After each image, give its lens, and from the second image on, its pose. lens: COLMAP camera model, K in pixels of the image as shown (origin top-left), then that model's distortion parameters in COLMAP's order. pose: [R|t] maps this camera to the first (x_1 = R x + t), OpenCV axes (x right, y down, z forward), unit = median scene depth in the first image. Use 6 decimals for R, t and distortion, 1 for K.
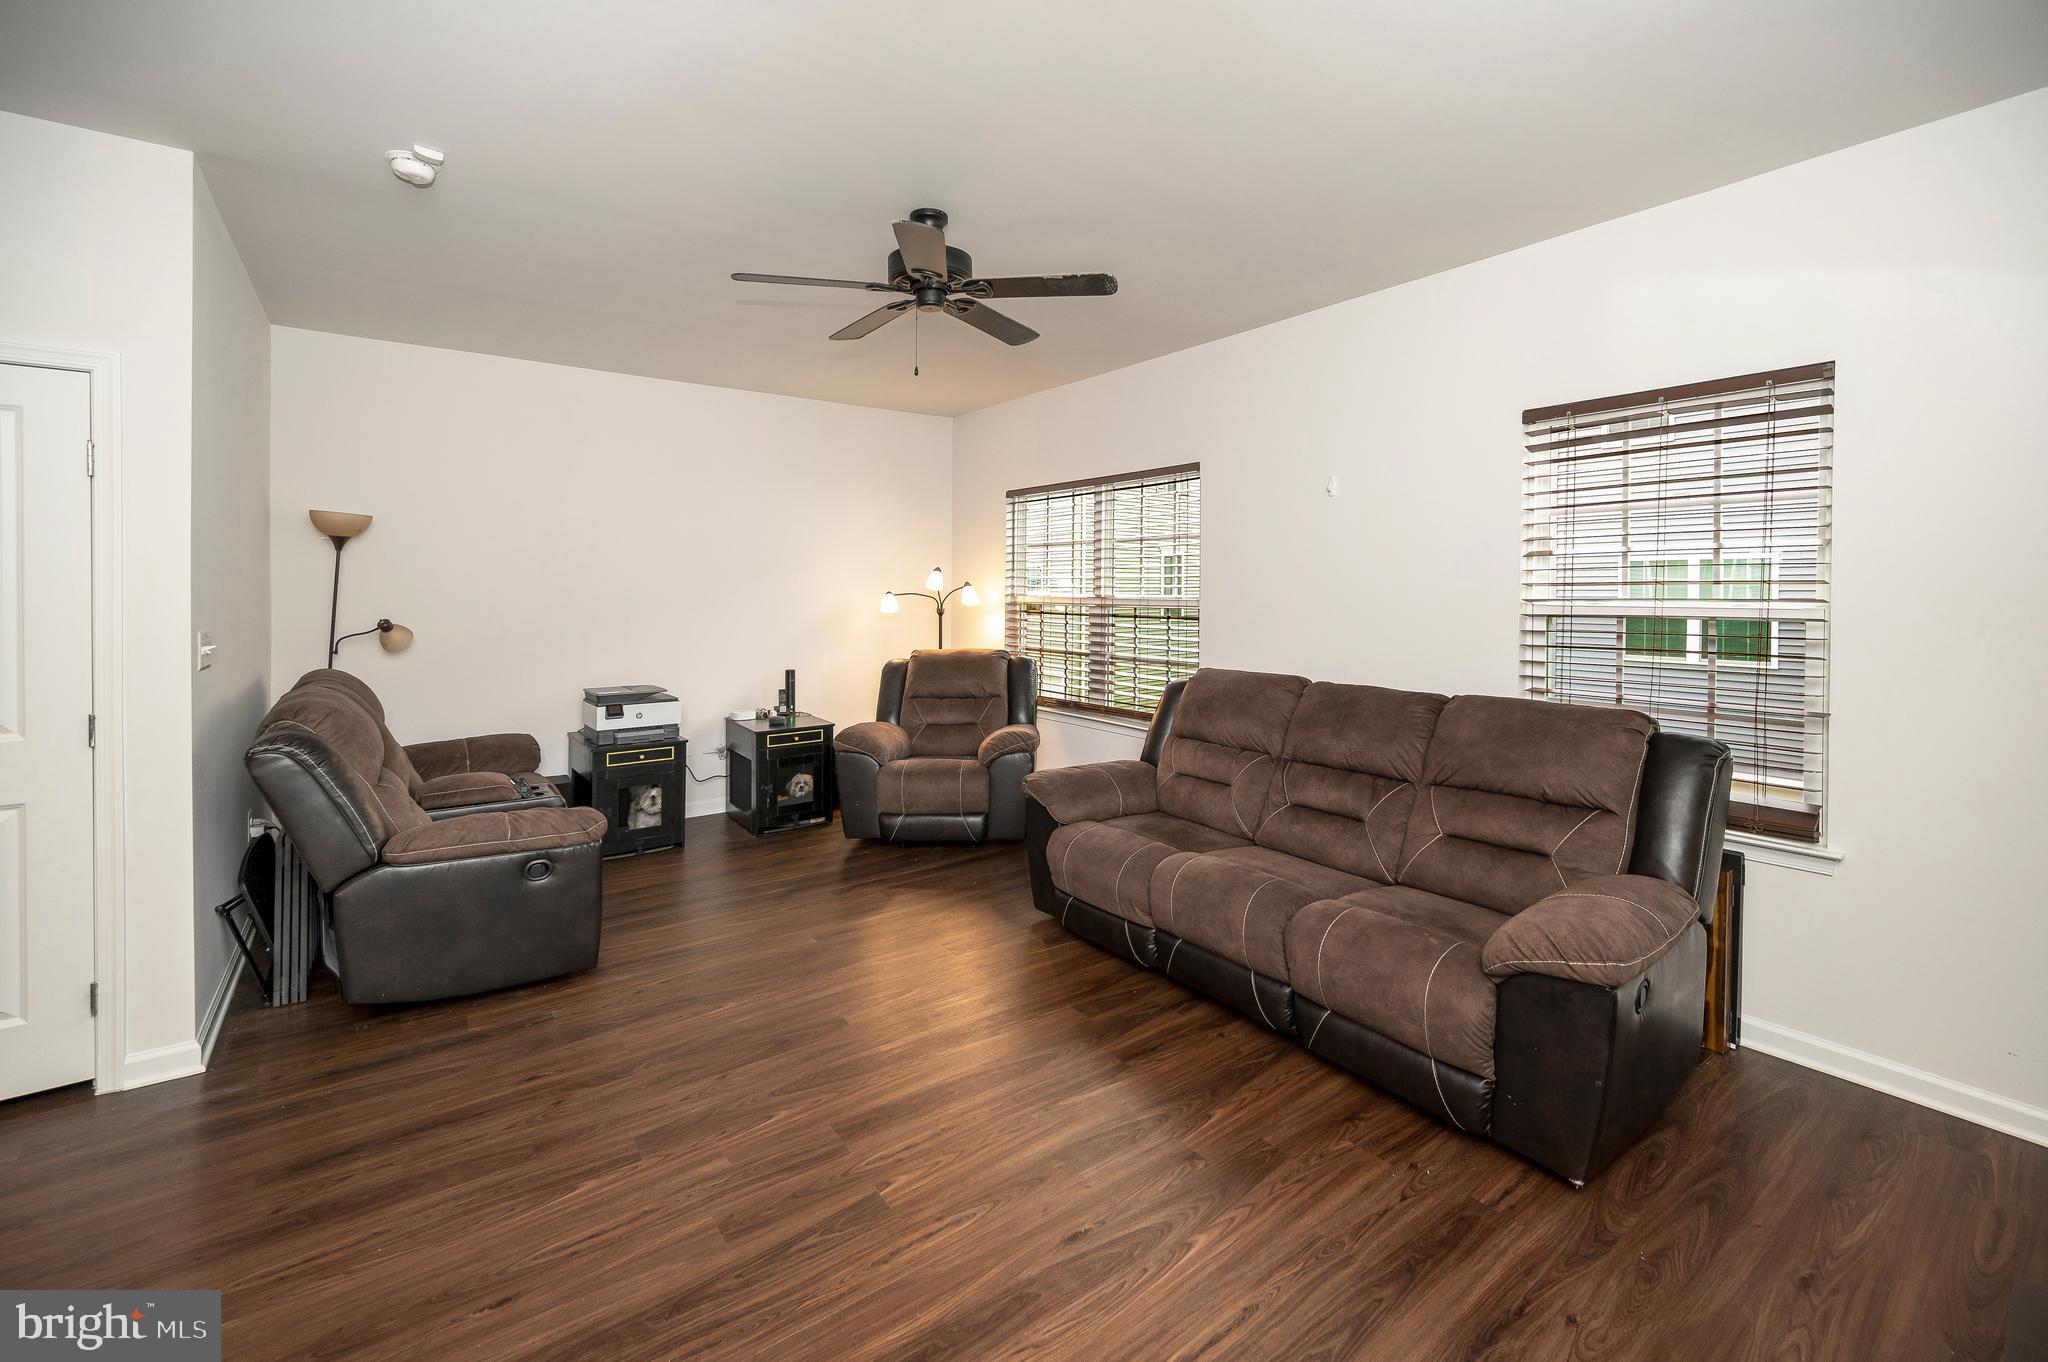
lens RADIAL K [[866.7, 0, 1035.0], [0, 866.7, 590.8], [0, 0, 1]] dist [-0.001727, -0.000215]
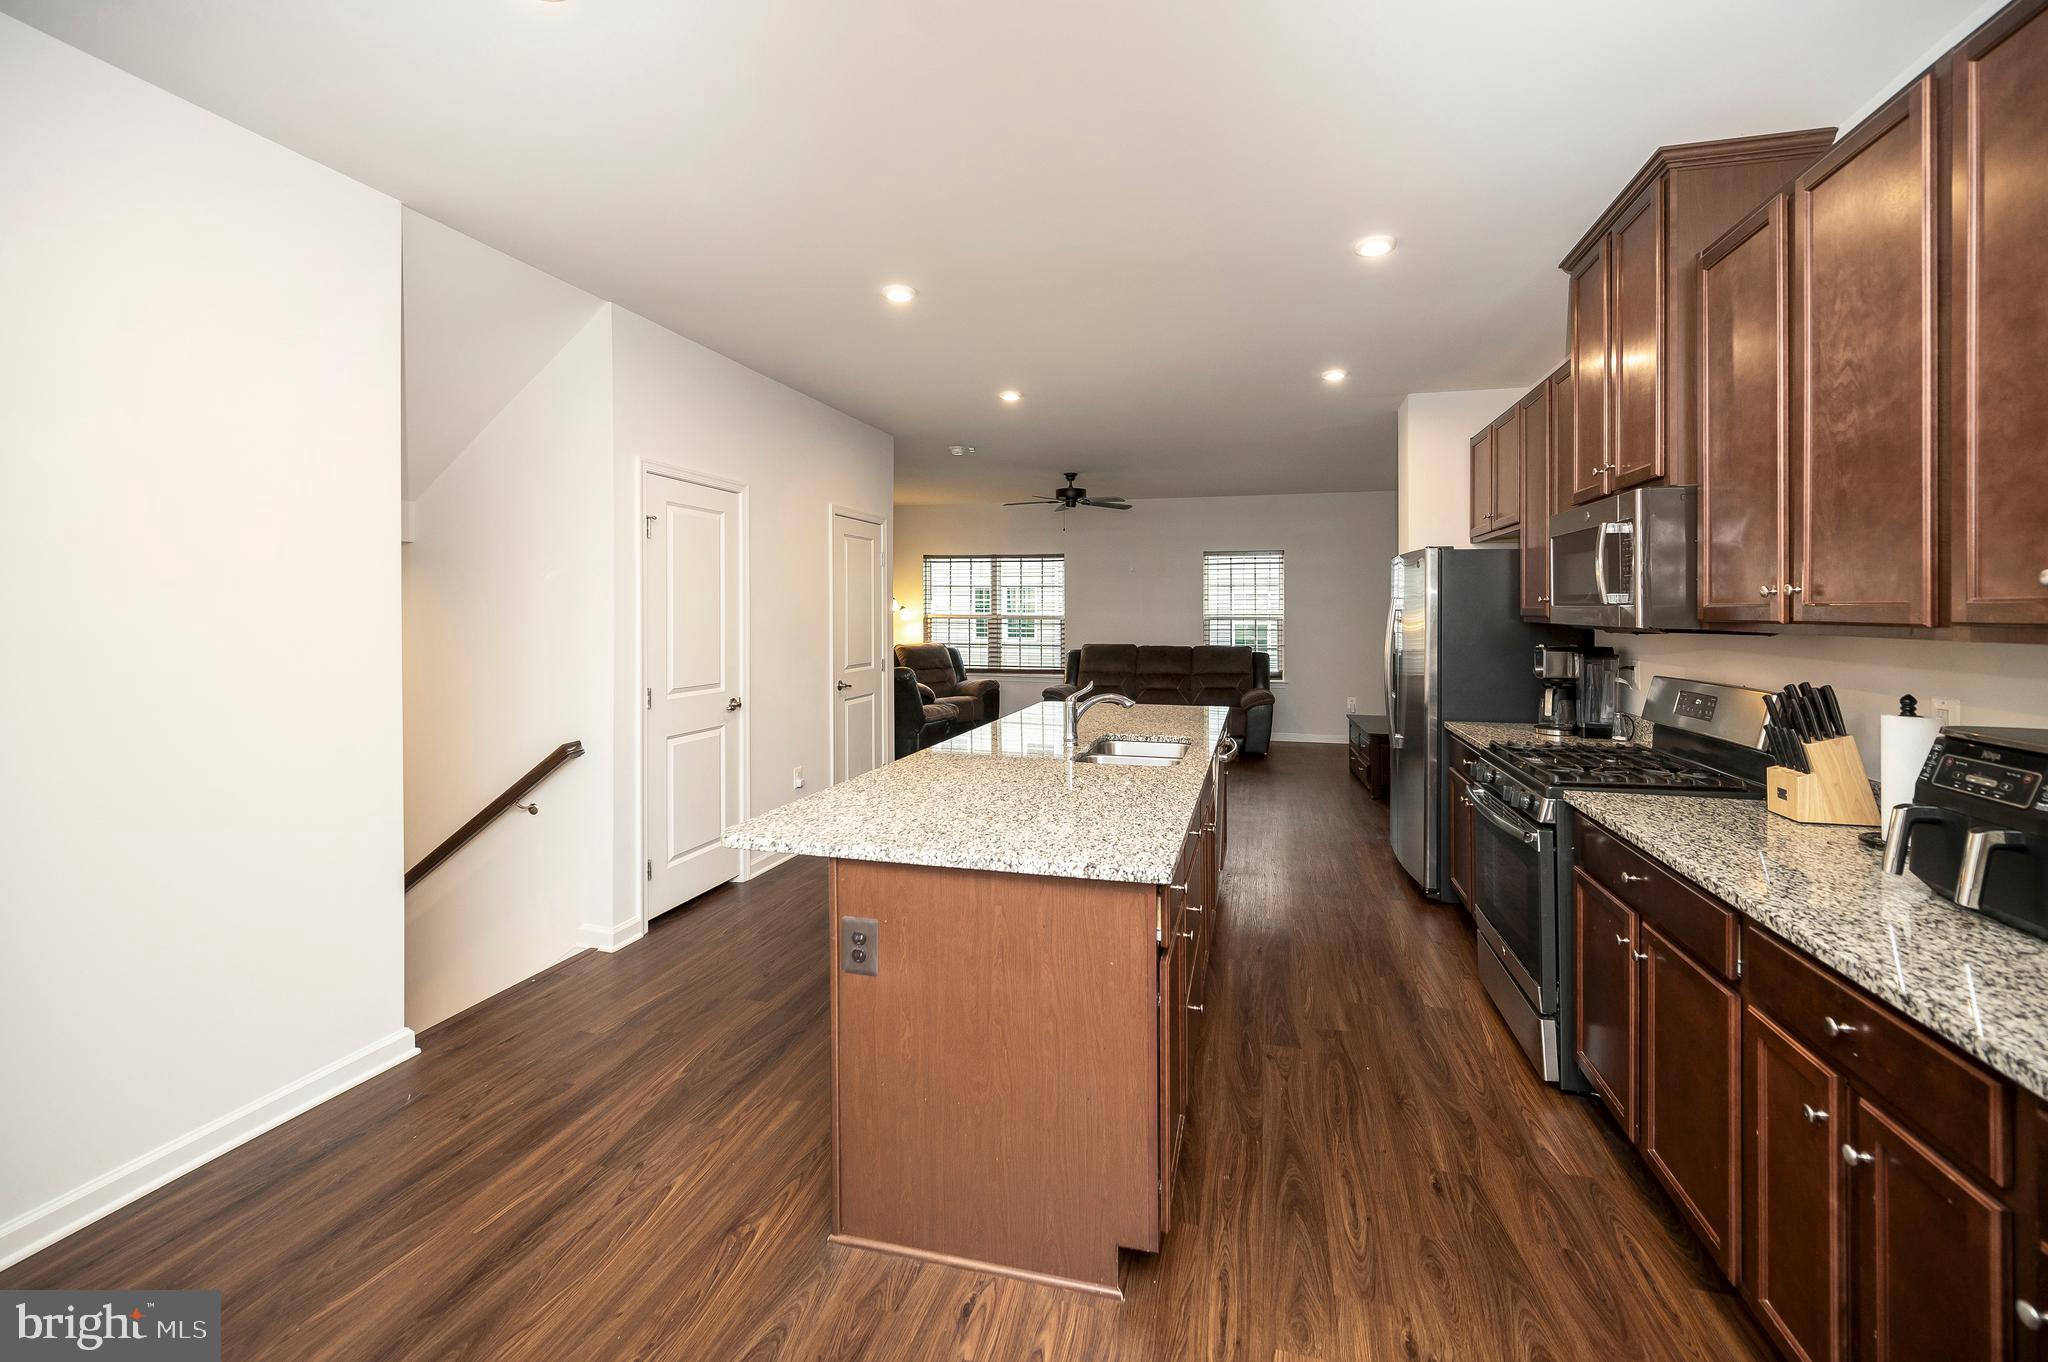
lens RADIAL K [[848.3, 0, 1032.3], [0, 848.3, 616.9], [0, 0, 1]] dist [-0.000257, -0.000114]
pose [[0.787549, -0.001965, 0.616249, -1.848942], [-0.001066, 0.999989, 0.004551, 0.005200], [-0.616251, -0.004241, 0.787539, -1.016946]]
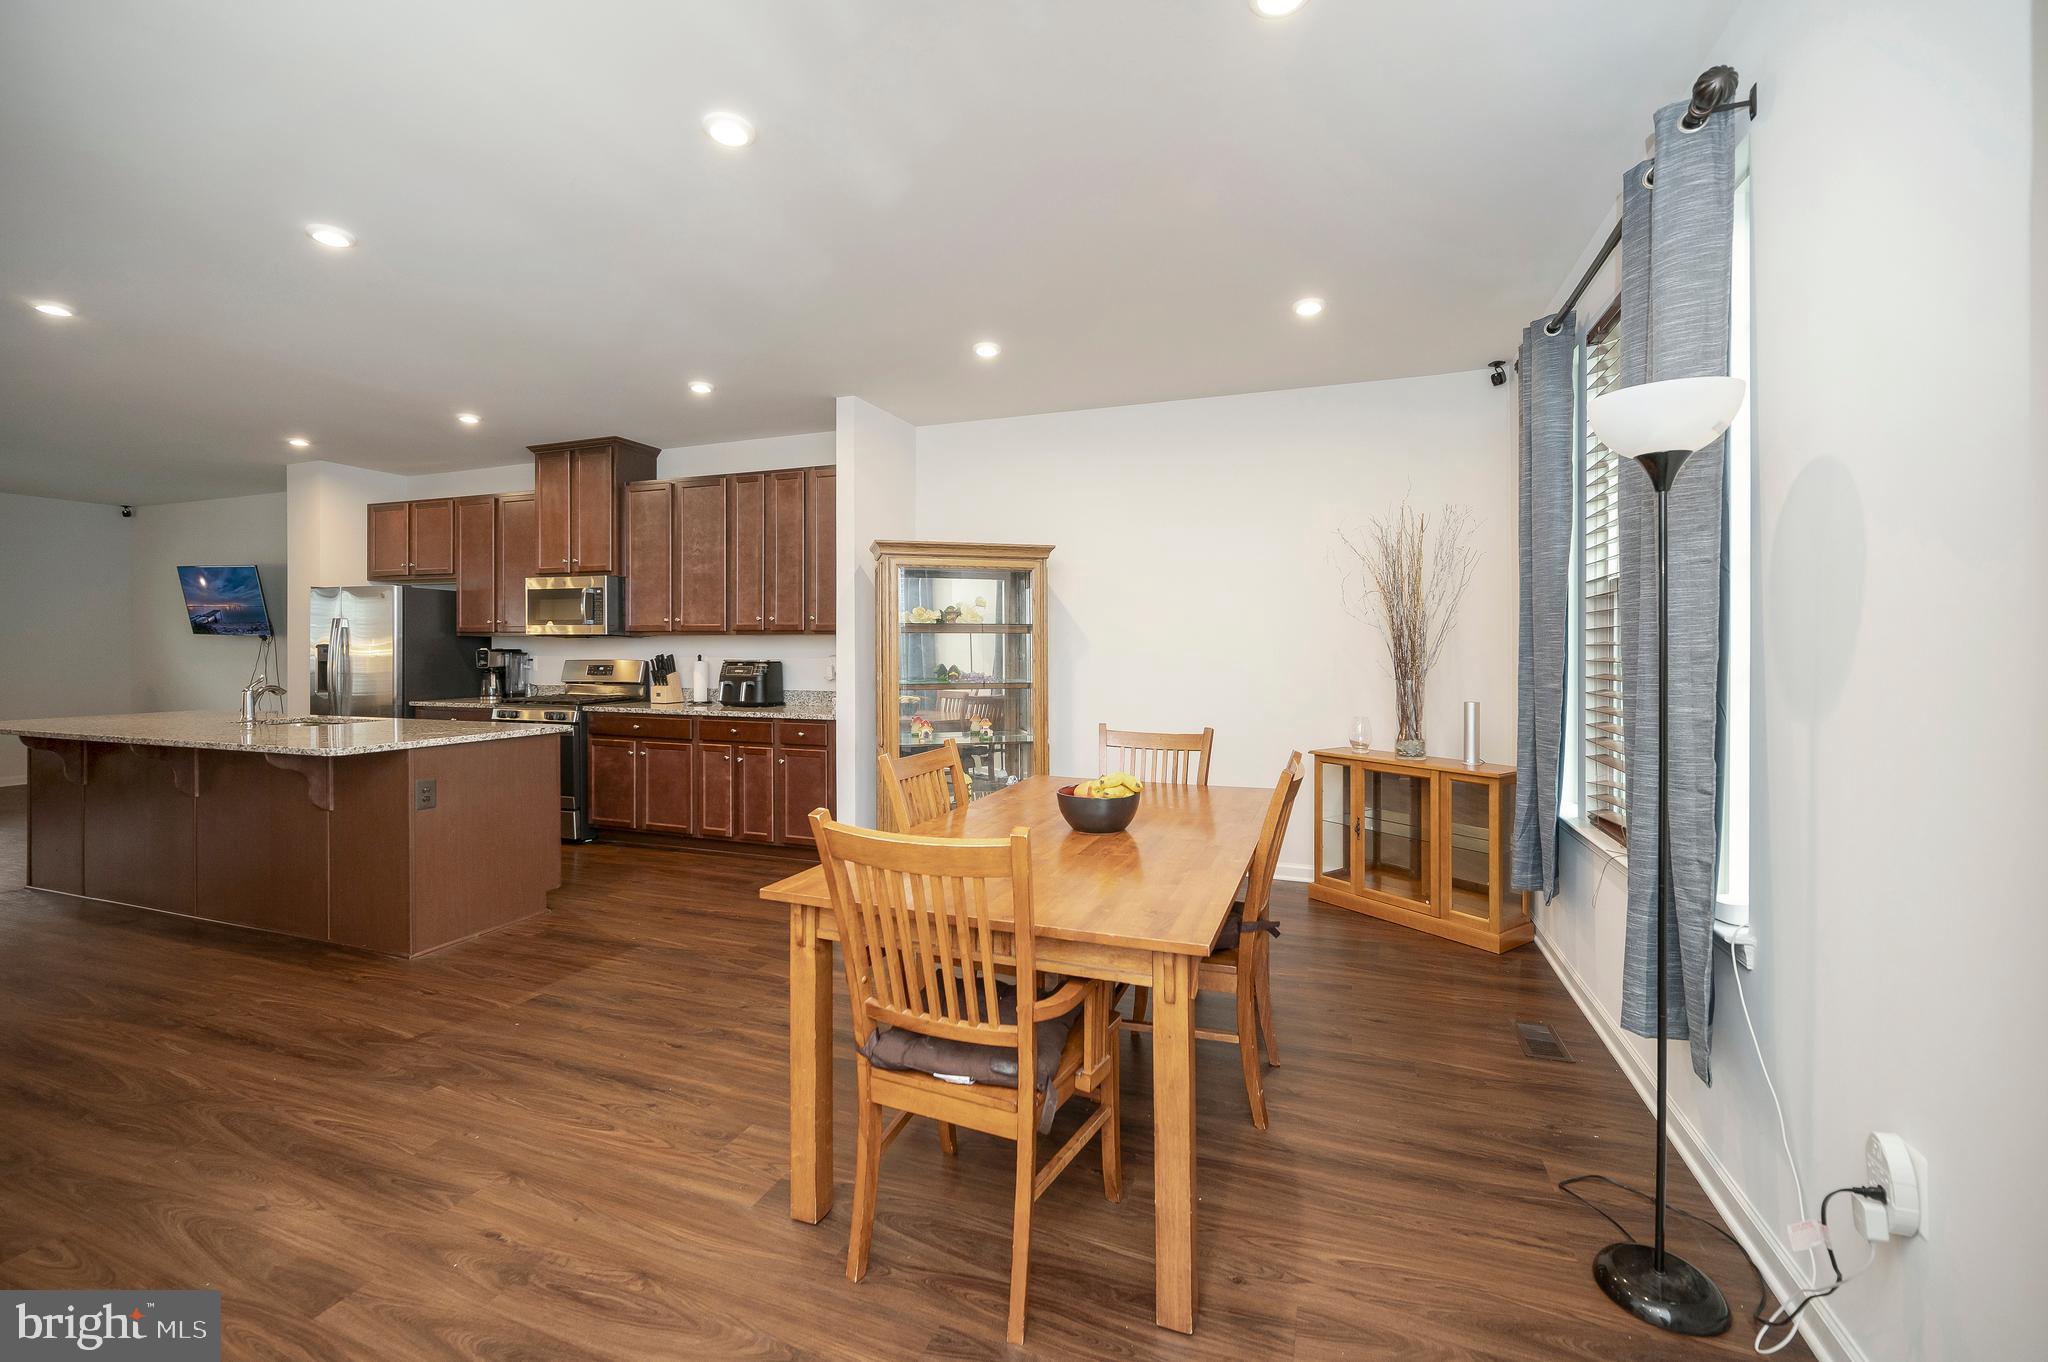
lens RADIAL K [[847.3, 0, 1024.7], [0, 847.3, 656.7], [0, 0, 1]] dist [-0.000145, -0.000423]
pose [[-0.540644, -0.007986, 0.841214, -3.002512], [0.000941, 0.999949, 0.010098, 0.050163], [-0.841251, 0.006251, -0.540608, -0.500766]]
